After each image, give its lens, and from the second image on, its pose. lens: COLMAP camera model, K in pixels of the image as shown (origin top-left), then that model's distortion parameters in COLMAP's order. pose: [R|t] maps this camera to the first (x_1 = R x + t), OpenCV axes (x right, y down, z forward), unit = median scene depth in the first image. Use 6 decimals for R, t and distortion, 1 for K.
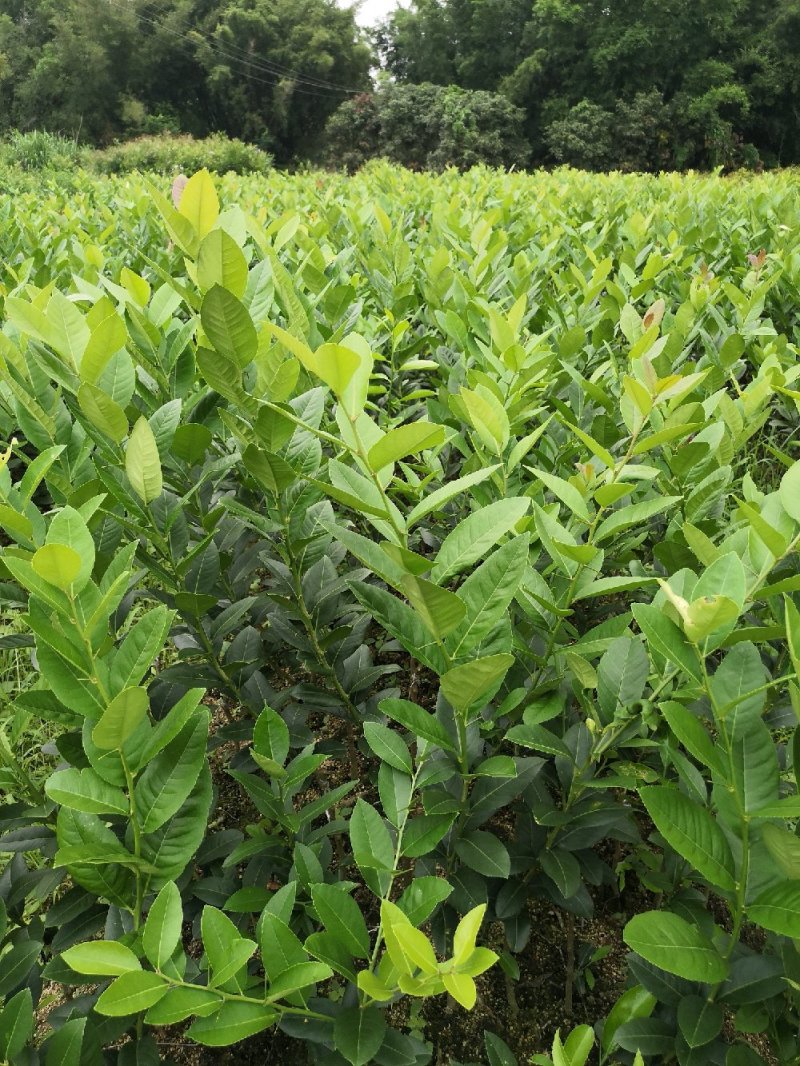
lens RADIAL K [[768.2, 0, 400.0], [0, 768.2, 533.0], [0, 0, 1]] dist [0.006235, 0.001933]
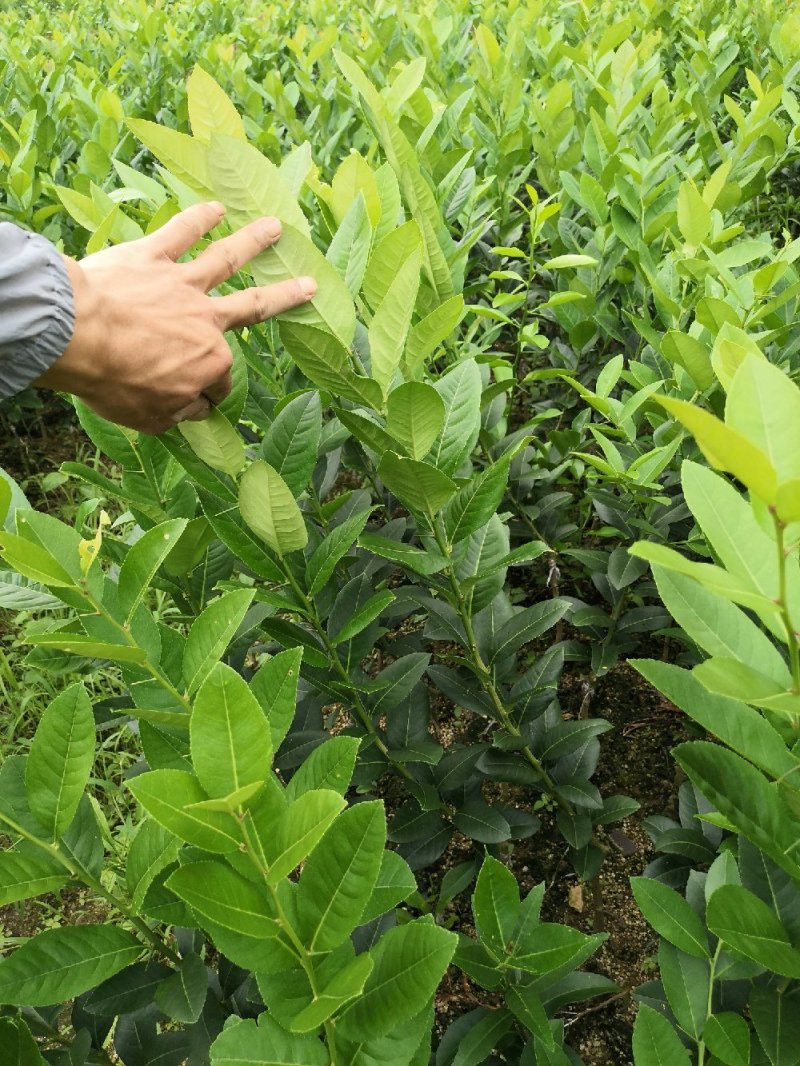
lens RADIAL K [[768.2, 0, 400.0], [0, 768.2, 533.0], [0, 0, 1]] dist [0.006235, 0.001933]
pose [[0.999205, -0.024153, -0.031728, -0.066719], [0.029939, 0.979972, 0.196870, -0.060248], [0.026338, -0.197663, 0.979916, 0.109651]]
